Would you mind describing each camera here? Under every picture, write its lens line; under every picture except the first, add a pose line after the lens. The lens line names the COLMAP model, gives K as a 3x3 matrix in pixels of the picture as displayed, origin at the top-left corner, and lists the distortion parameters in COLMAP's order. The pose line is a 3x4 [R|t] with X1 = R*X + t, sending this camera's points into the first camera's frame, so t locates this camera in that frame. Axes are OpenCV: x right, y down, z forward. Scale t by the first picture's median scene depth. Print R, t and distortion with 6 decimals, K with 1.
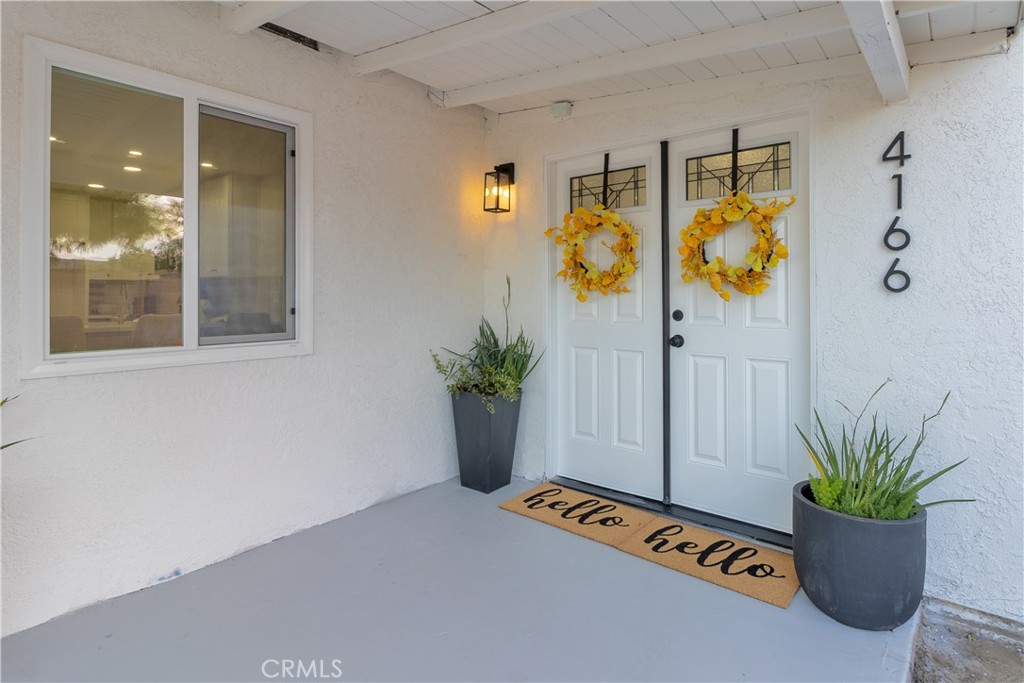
lens RADIAL K [[545.3, 0, 537.1], [0, 545.3, 295.3], [0, 0, 1]] dist [-0.004284, -0.000437]
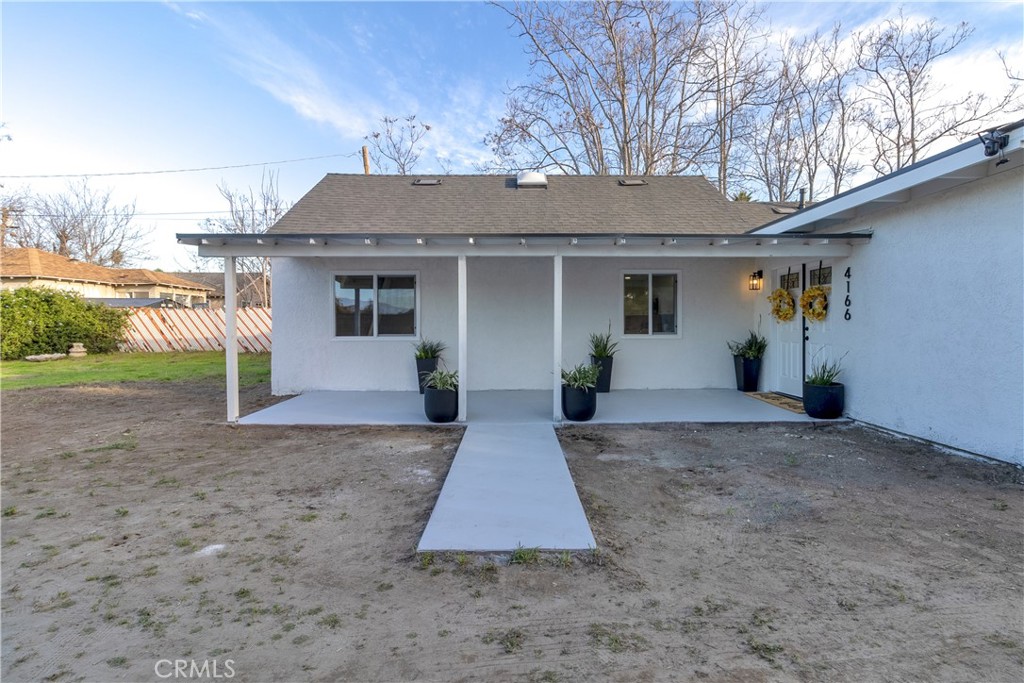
lens RADIAL K [[485.2, 0, 506.4], [0, 485.2, 324.7], [0, 0, 1]] dist [0.001012, 0.000461]
pose [[0.616775, 0.001381, -0.787138, 1.191596], [0.002129, 0.999992, 0.003422, 0.005096], [0.787136, -0.003786, 0.616767, -1.597368]]
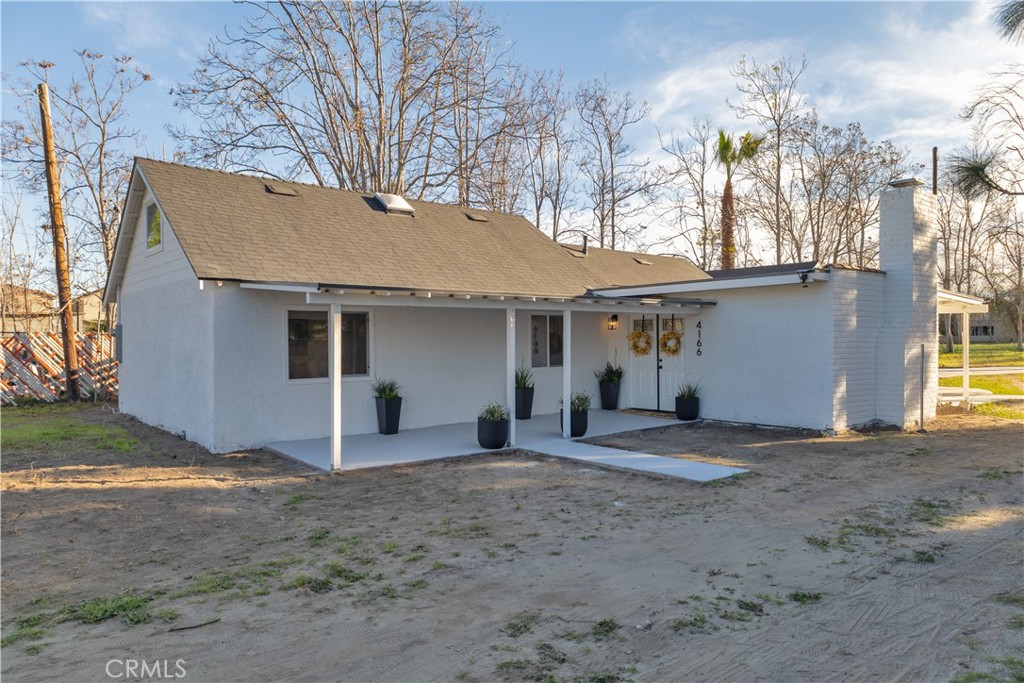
lens RADIAL K [[701.9, 0, 512.5], [0, 701.9, 342.9], [0, 0, 1]] dist [-0.002847, 0.000362]
pose [[0.980628, -0.006233, -0.195780, 0.196172], [0.007927, 0.999938, 0.007872, -0.127818], [0.195718, -0.009271, 0.980616, -3.883482]]
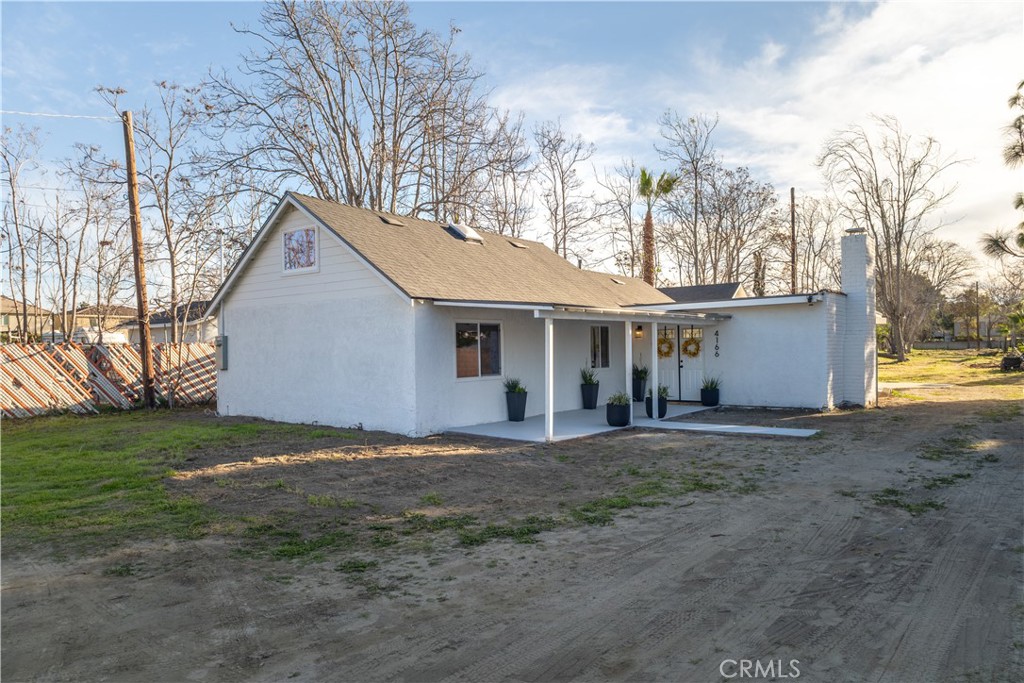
lens RADIAL K [[701.9, 0, 509.0], [0, 701.9, 342.9], [0, 0, 1]] dist [-0.002847, 0.000362]
pose [[0.999540, -0.017085, 0.025058, -1.402038], [0.017239, 0.999834, -0.005944, -0.112908], [-0.024953, 0.006373, 0.999668, -5.099093]]
